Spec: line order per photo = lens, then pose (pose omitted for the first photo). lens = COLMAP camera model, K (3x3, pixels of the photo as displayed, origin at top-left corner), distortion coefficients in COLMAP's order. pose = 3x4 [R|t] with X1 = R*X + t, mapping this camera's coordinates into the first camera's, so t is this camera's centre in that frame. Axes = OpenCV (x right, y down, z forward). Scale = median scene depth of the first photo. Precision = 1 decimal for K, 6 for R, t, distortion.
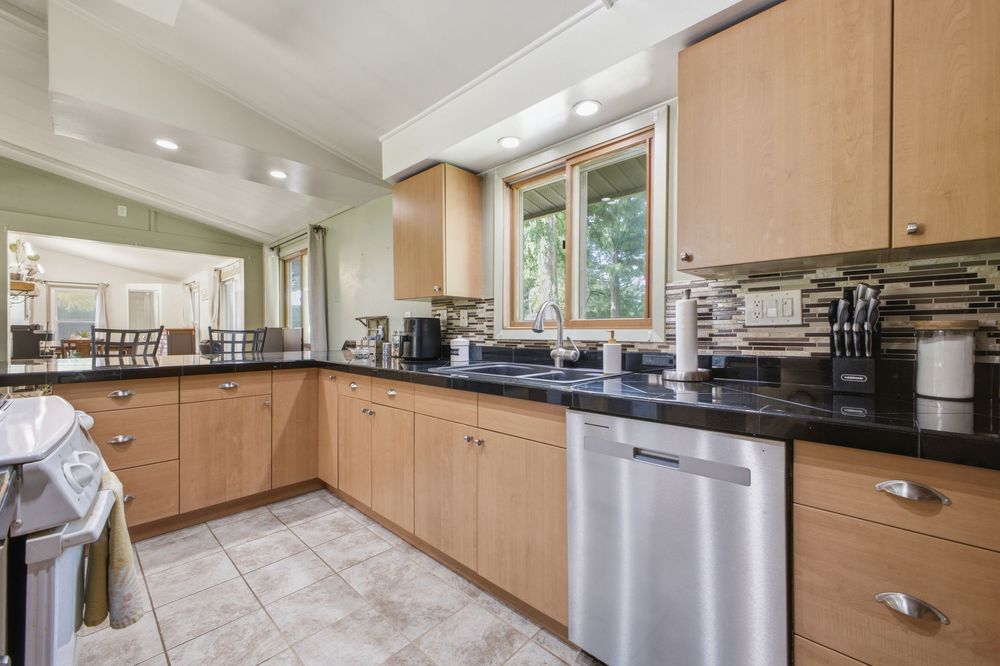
lens RADIAL K [[395.8, 0, 496.7], [0, 395.8, 331.9], [0, 0, 1]] dist [0.011541, -0.001904]
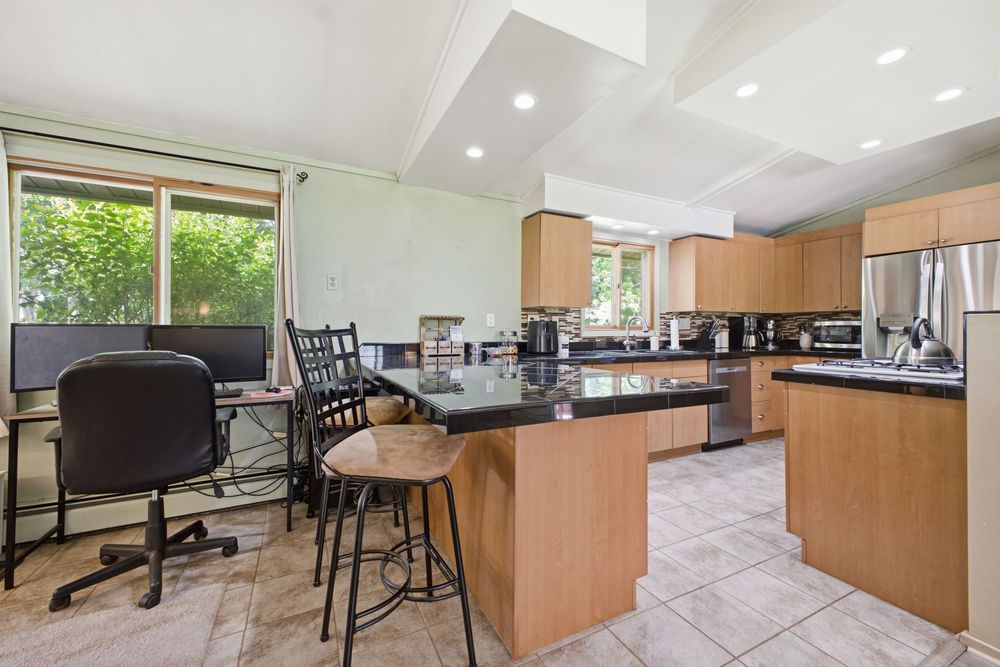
lens RADIAL K [[395.8, 0, 494.6], [0, 395.8, 329.6], [0, 0, 1]] dist [0.011541, -0.001904]
pose [[0.355438, 0.006067, 0.934680, -1.915603], [0.001505, 0.999974, -0.007063, 0.001553], [-0.934699, 0.003917, 0.355420, 0.935733]]
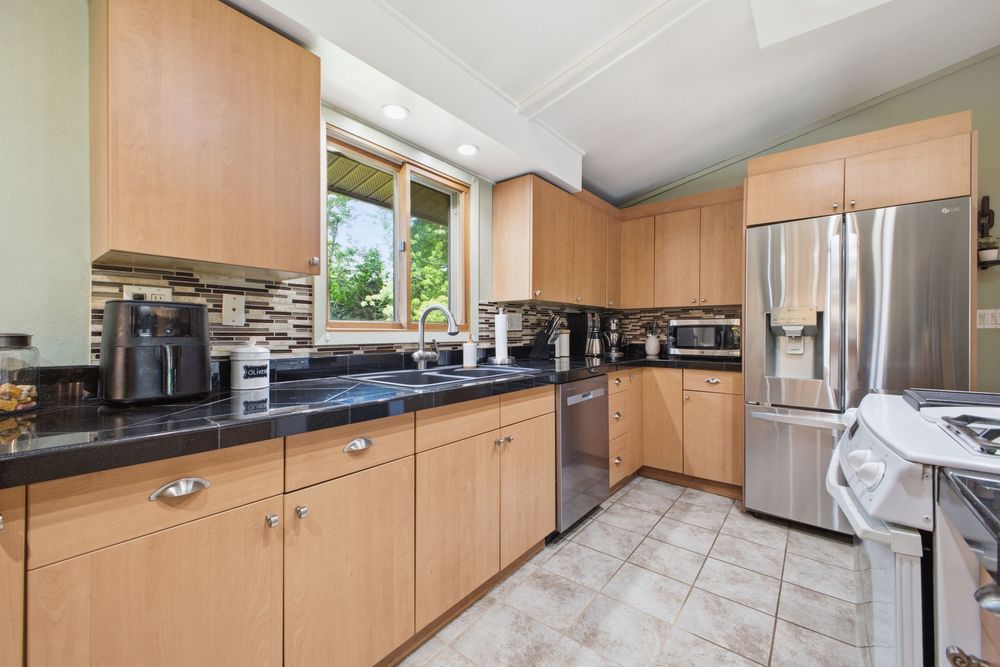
lens RADIAL K [[395.8, 0, 504.8], [0, 395.8, 335.9], [0, 0, 1]] dist [0.011541, -0.001904]
pose [[-0.089871, -0.005916, 0.995936, -0.880225], [0.001804, 0.999980, 0.006103, -0.002065], [-0.995952, 0.002345, -0.089858, 0.893968]]
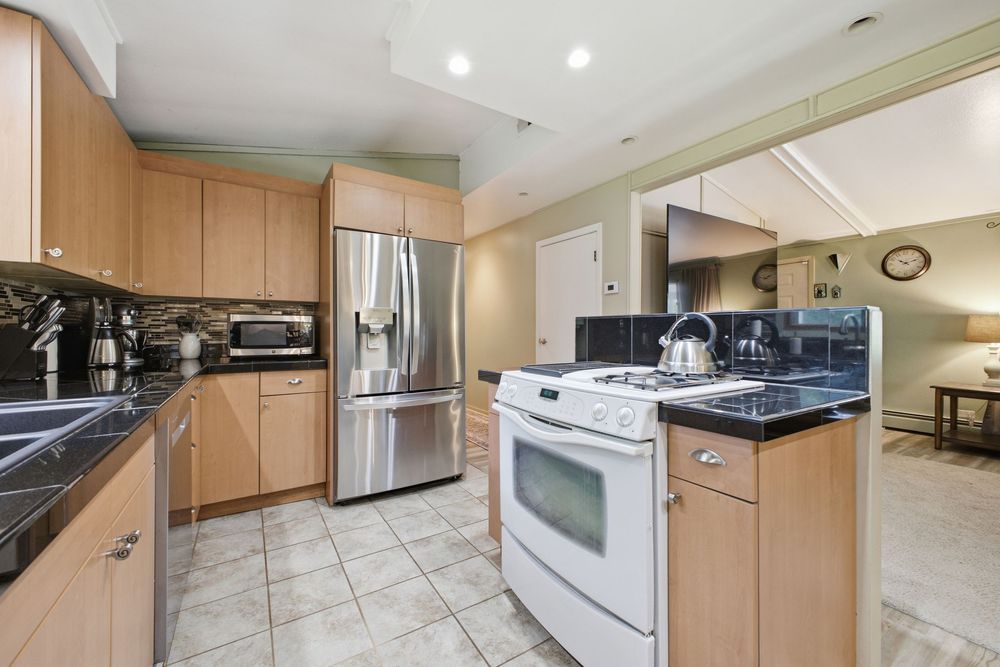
lens RADIAL K [[395.8, 0, 493.8], [0, 395.8, 332.0], [0, 0, 1]] dist [0.011541, -0.001904]
pose [[-0.969498, -0.000592, 0.245099, -0.527614], [0.000583, 0.999989, 0.004721, -0.002295], [-0.245100, 0.004720, -0.969486, 1.133684]]
